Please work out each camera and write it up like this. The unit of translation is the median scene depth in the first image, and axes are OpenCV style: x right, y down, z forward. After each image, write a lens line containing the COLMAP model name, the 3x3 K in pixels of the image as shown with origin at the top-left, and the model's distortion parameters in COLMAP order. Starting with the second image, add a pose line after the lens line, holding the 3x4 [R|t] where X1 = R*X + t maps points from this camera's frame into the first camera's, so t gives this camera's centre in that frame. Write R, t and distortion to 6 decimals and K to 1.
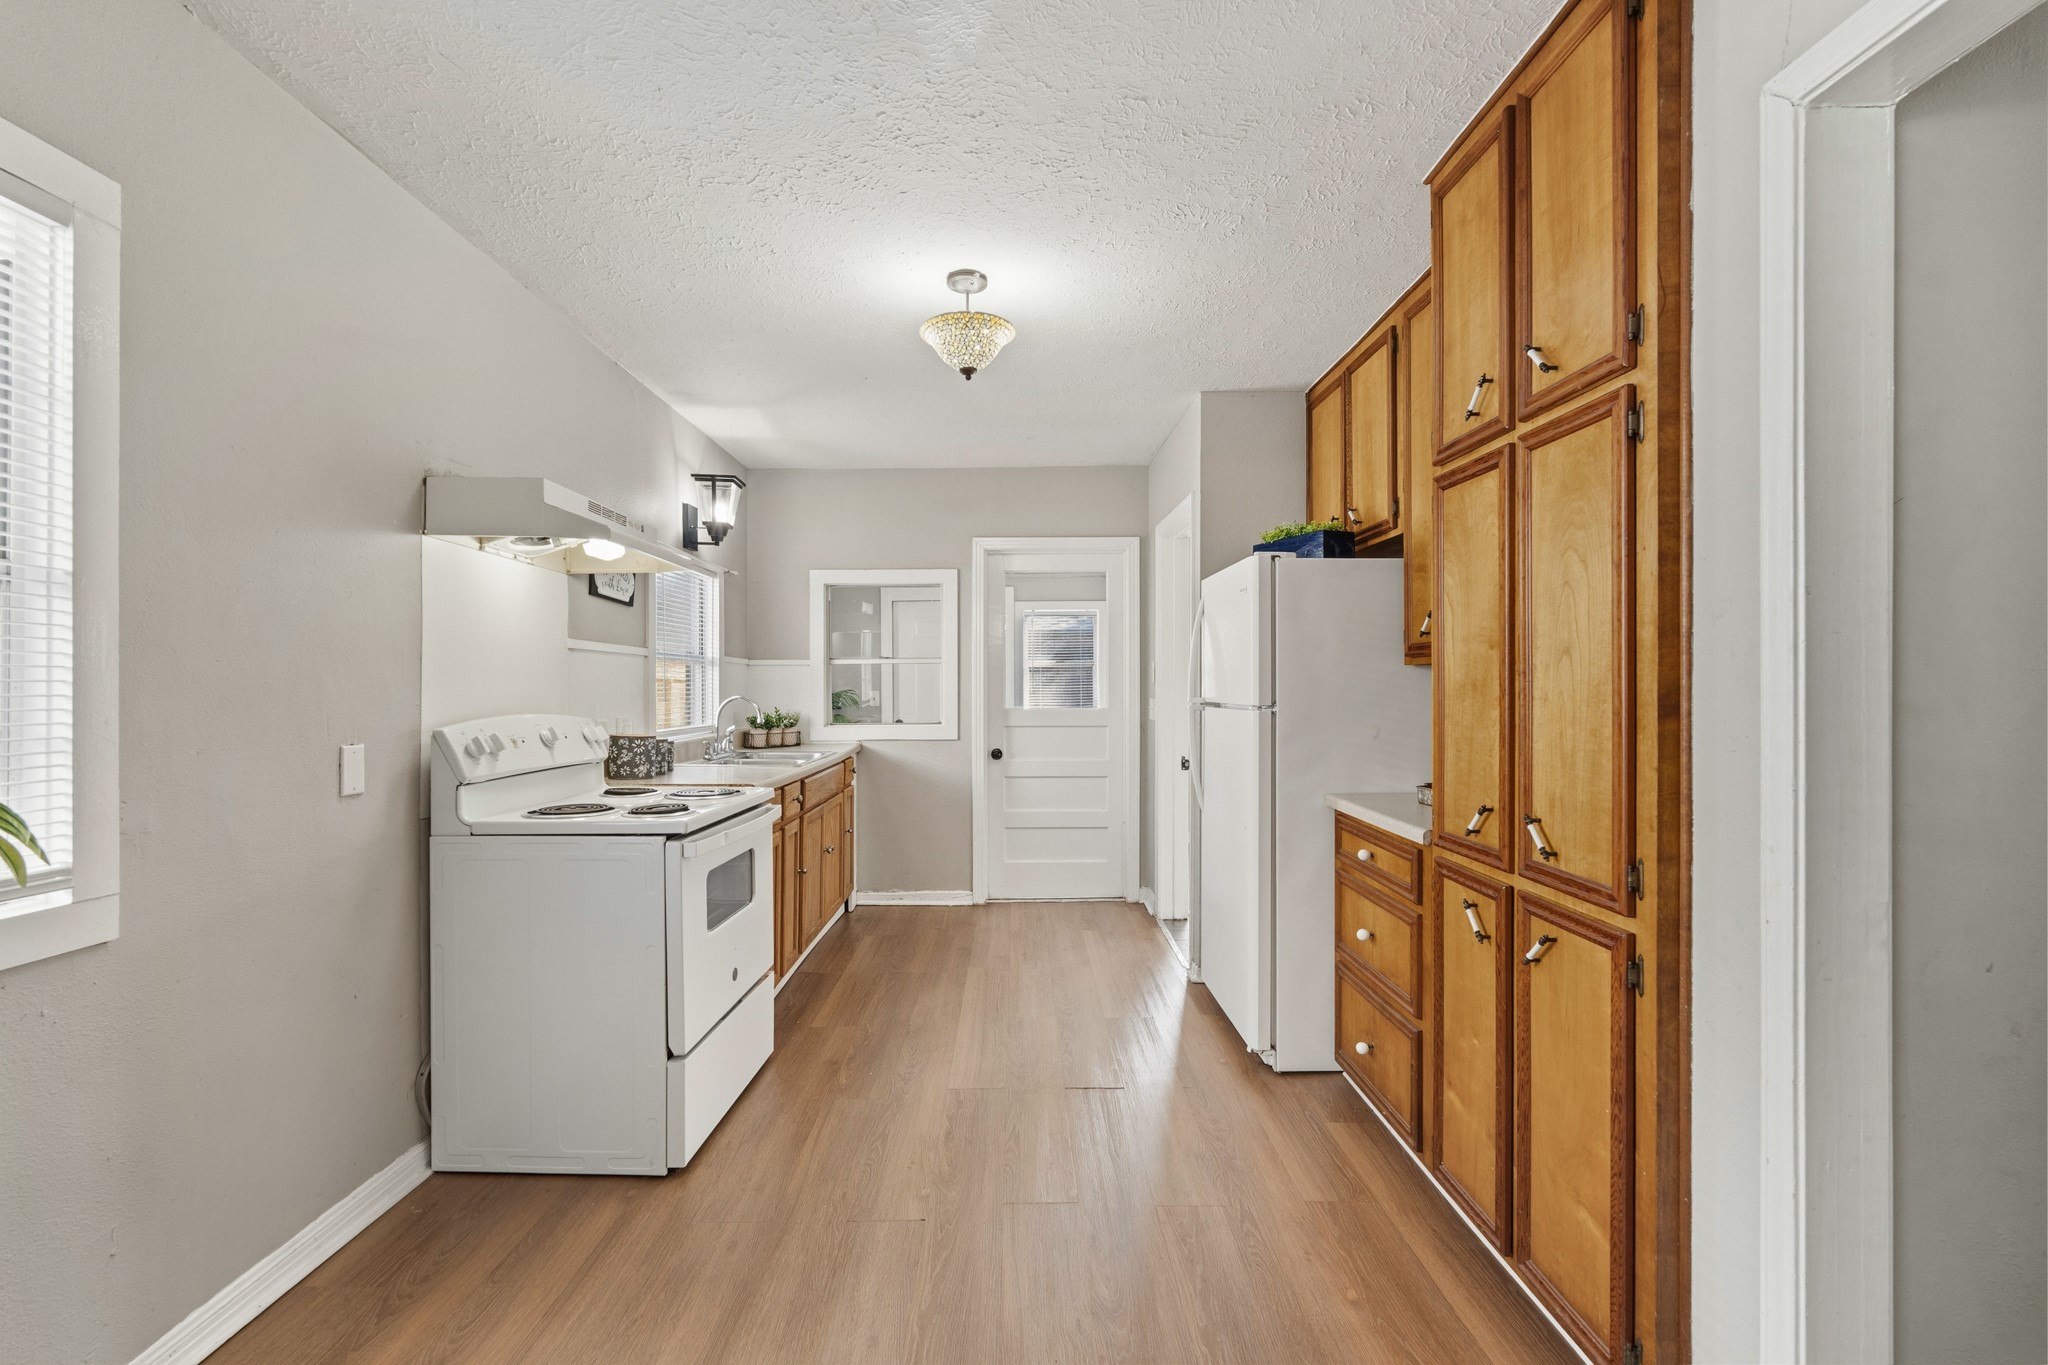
lens RADIAL K [[902.3, 0, 1020.8], [0, 902.3, 680.2], [0, 0, 1]] dist [-0.003019, 0.000076]
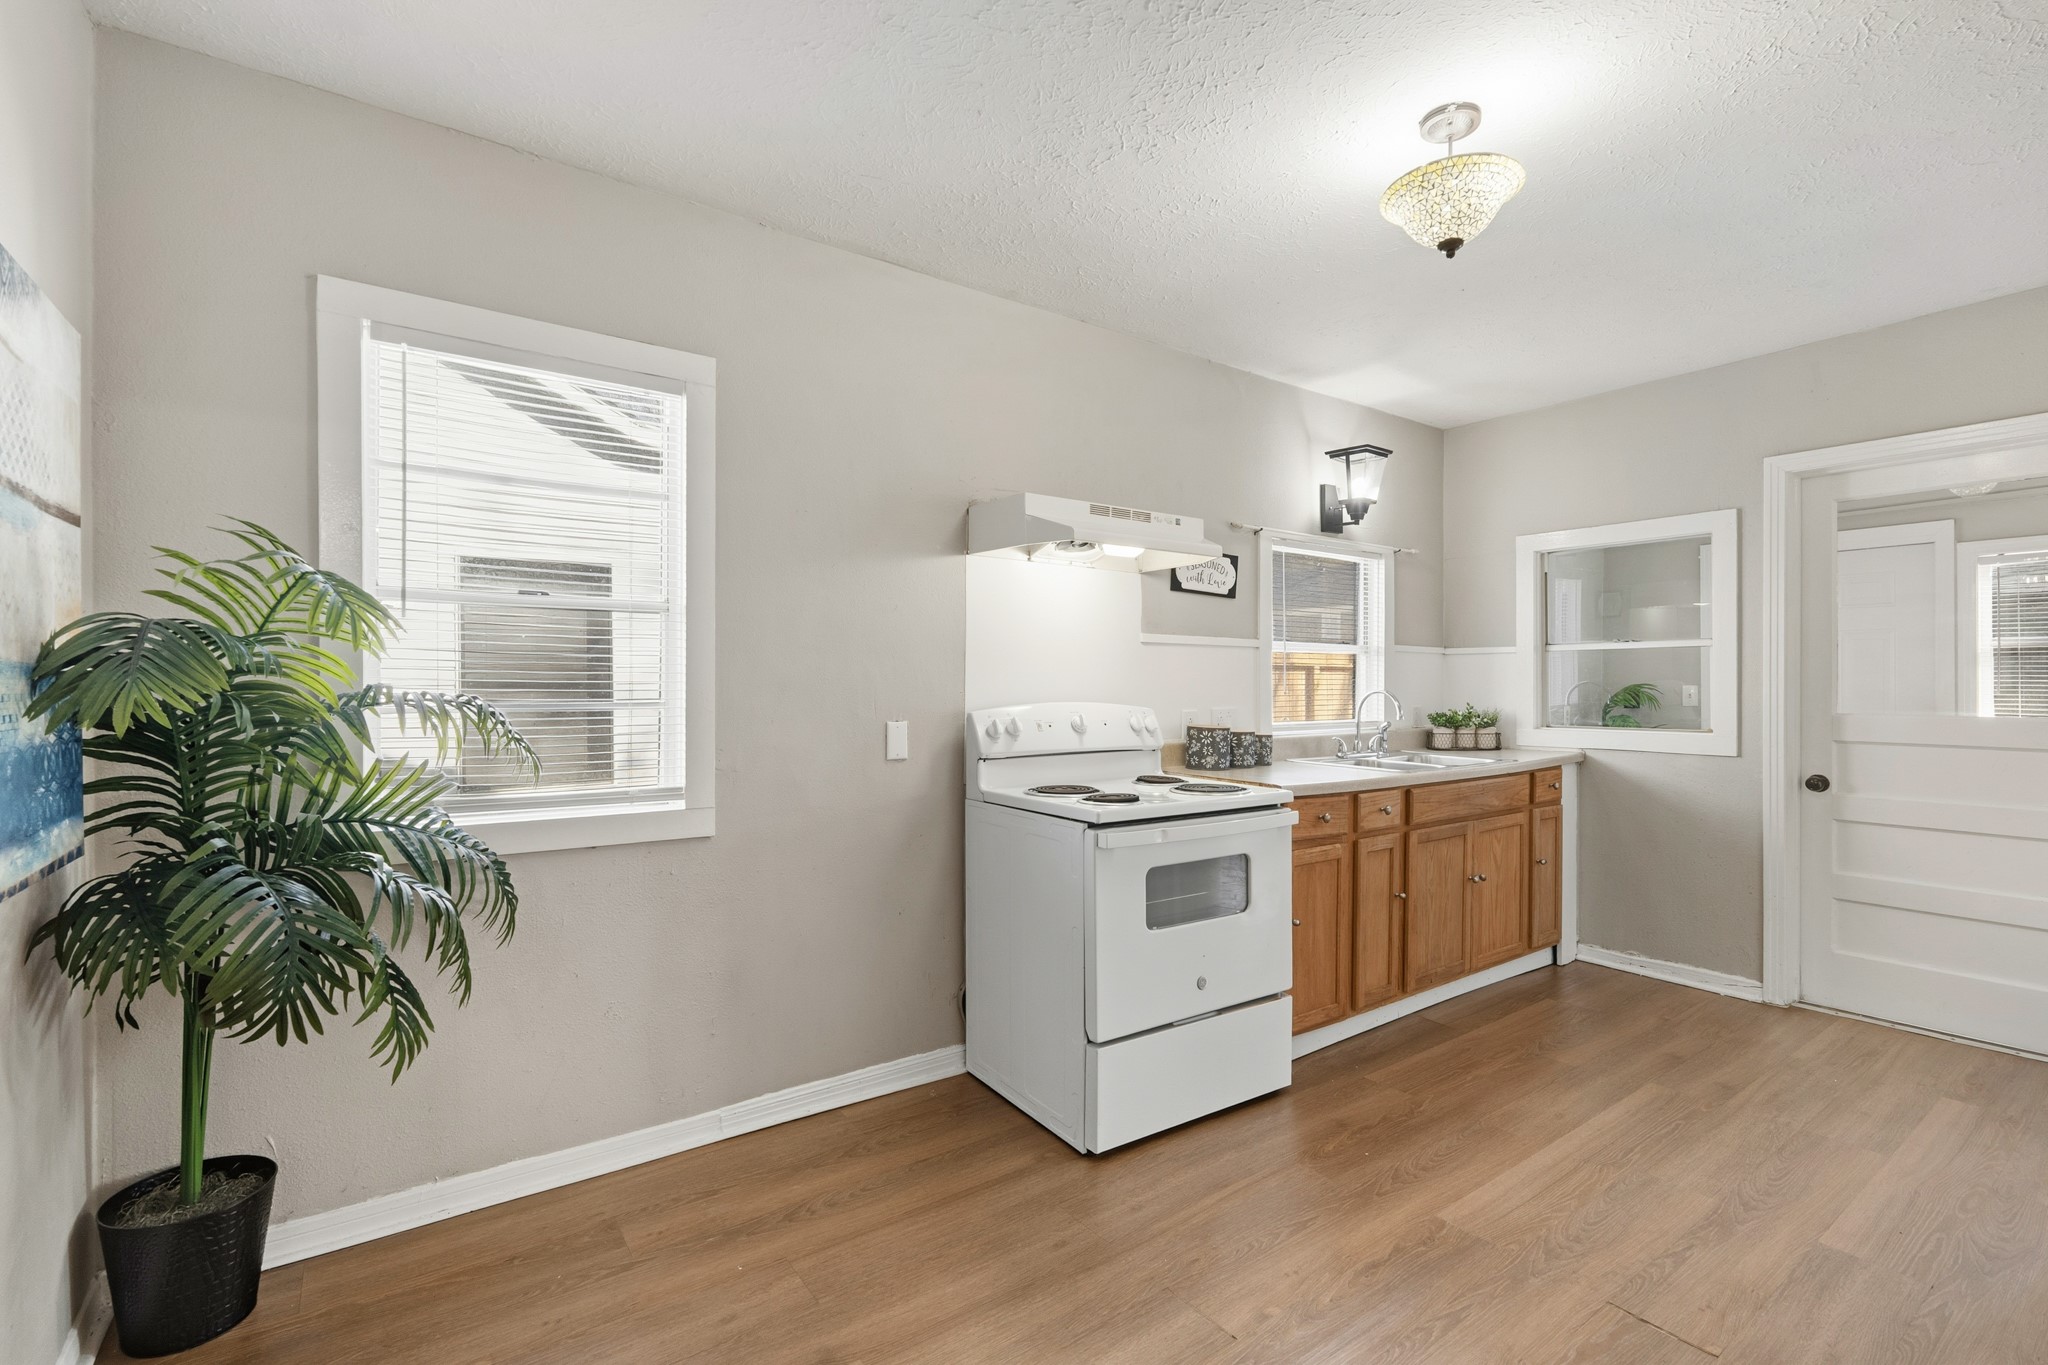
lens RADIAL K [[909.4, 0, 1015.8], [0, 909.4, 679.5], [0, 0, 1]] dist [-0.003071, -0.000219]
pose [[0.574434, 0.002487, -0.818547, 0.388223], [0.003385, 0.999980, 0.005413, 0.003113], [0.818544, -0.005880, 0.574414, 0.329294]]
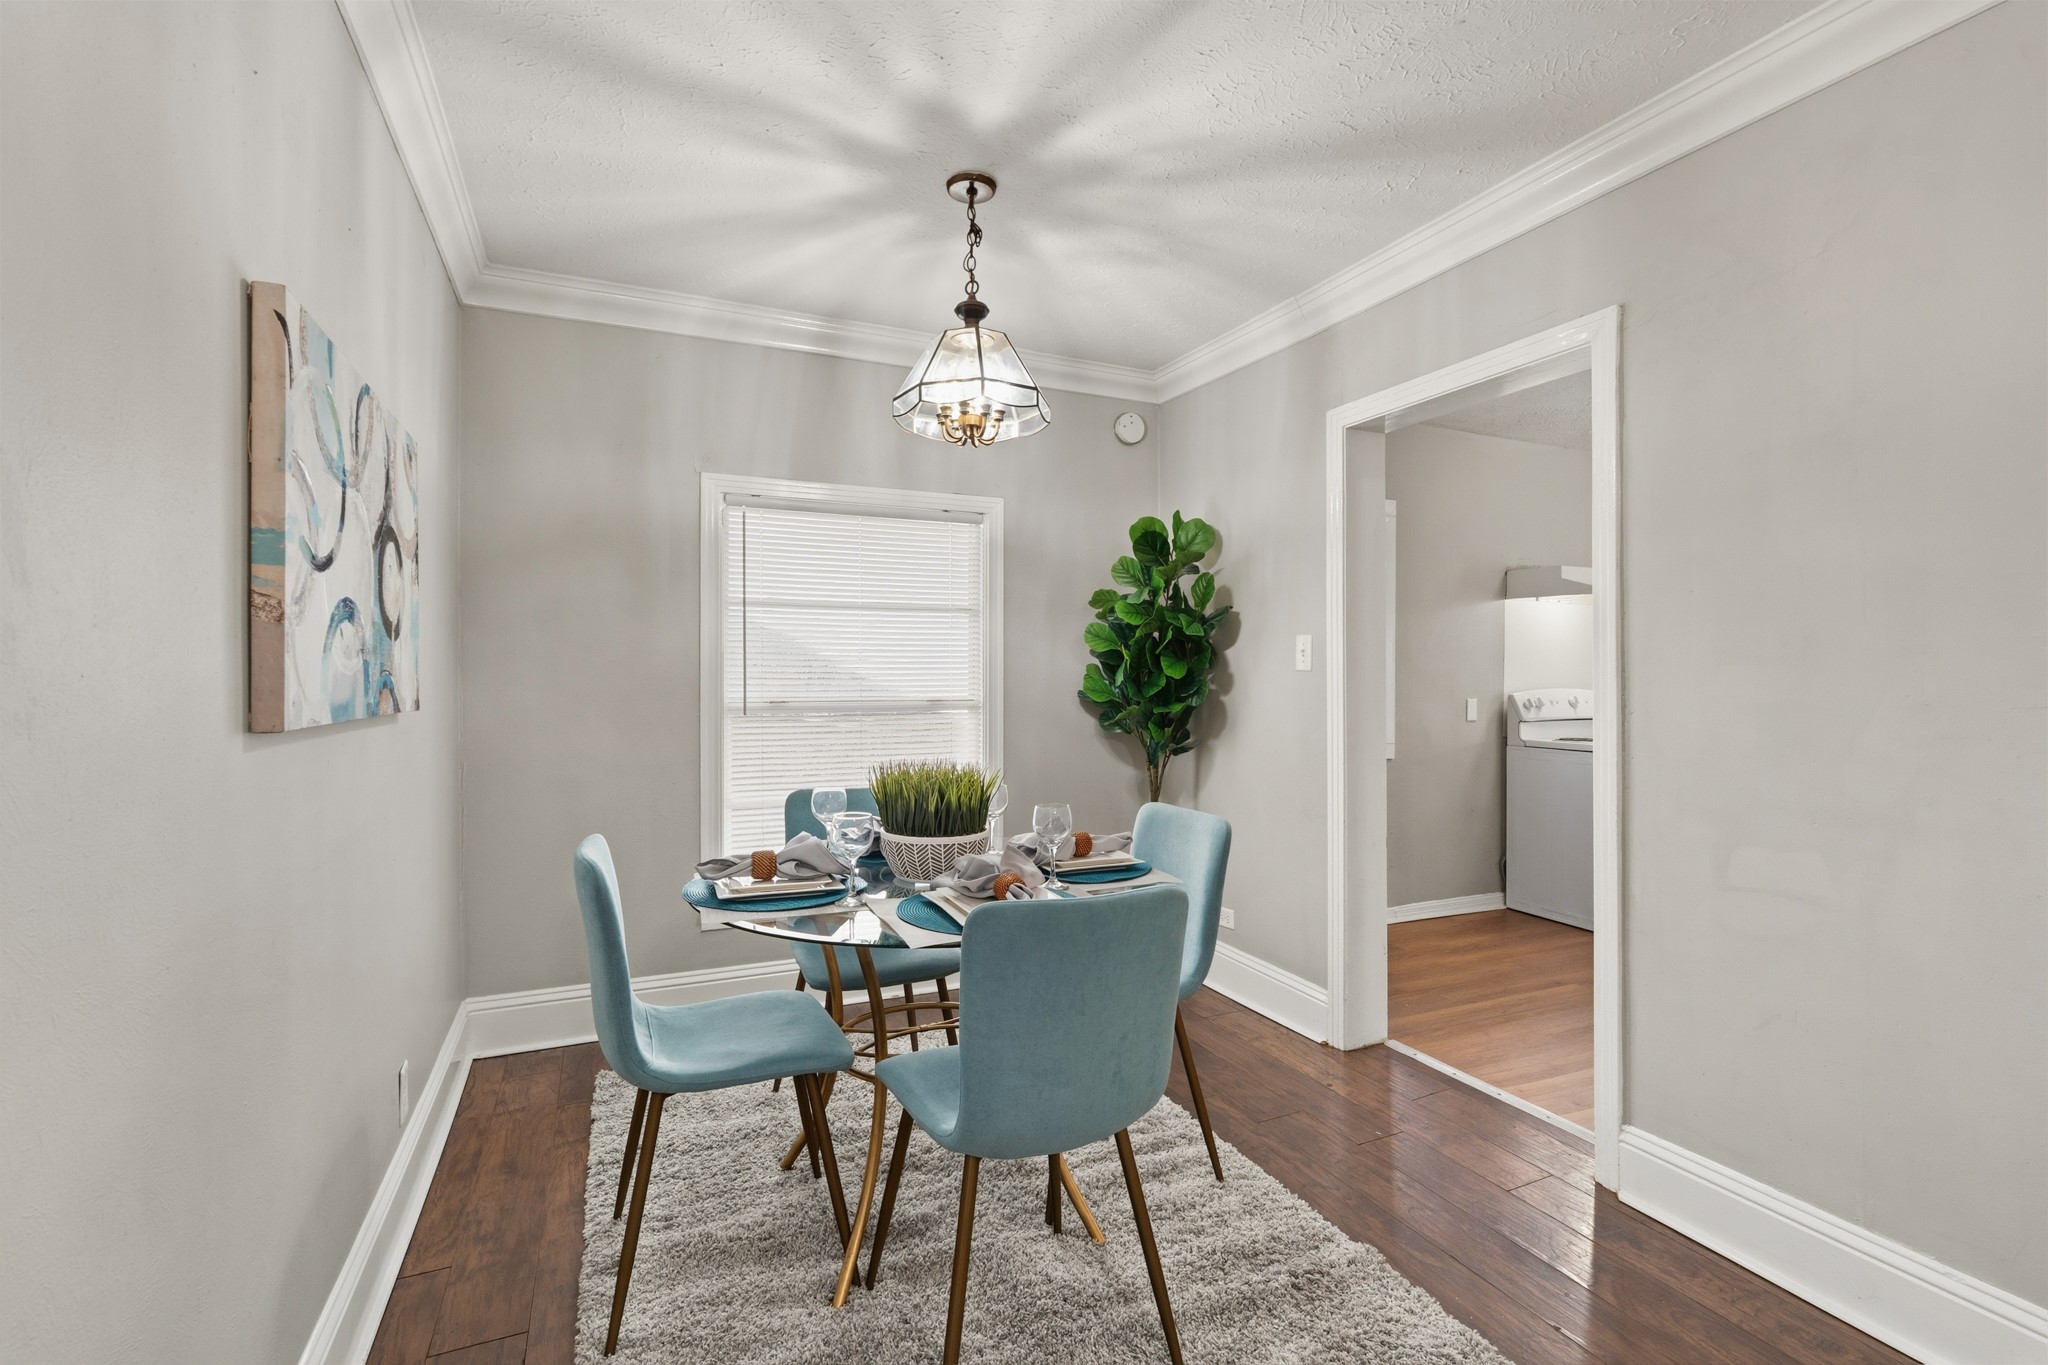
lens RADIAL K [[909.4, 0, 1015.8], [0, 909.4, 679.5], [0, 0, 1]] dist [-0.003071, -0.000219]
pose [[0.402124, 0.007061, -0.915558, 0.770054], [-0.000720, 0.999972, 0.007395, 0.006915], [0.915585, -0.002315, 0.402118, -0.838466]]
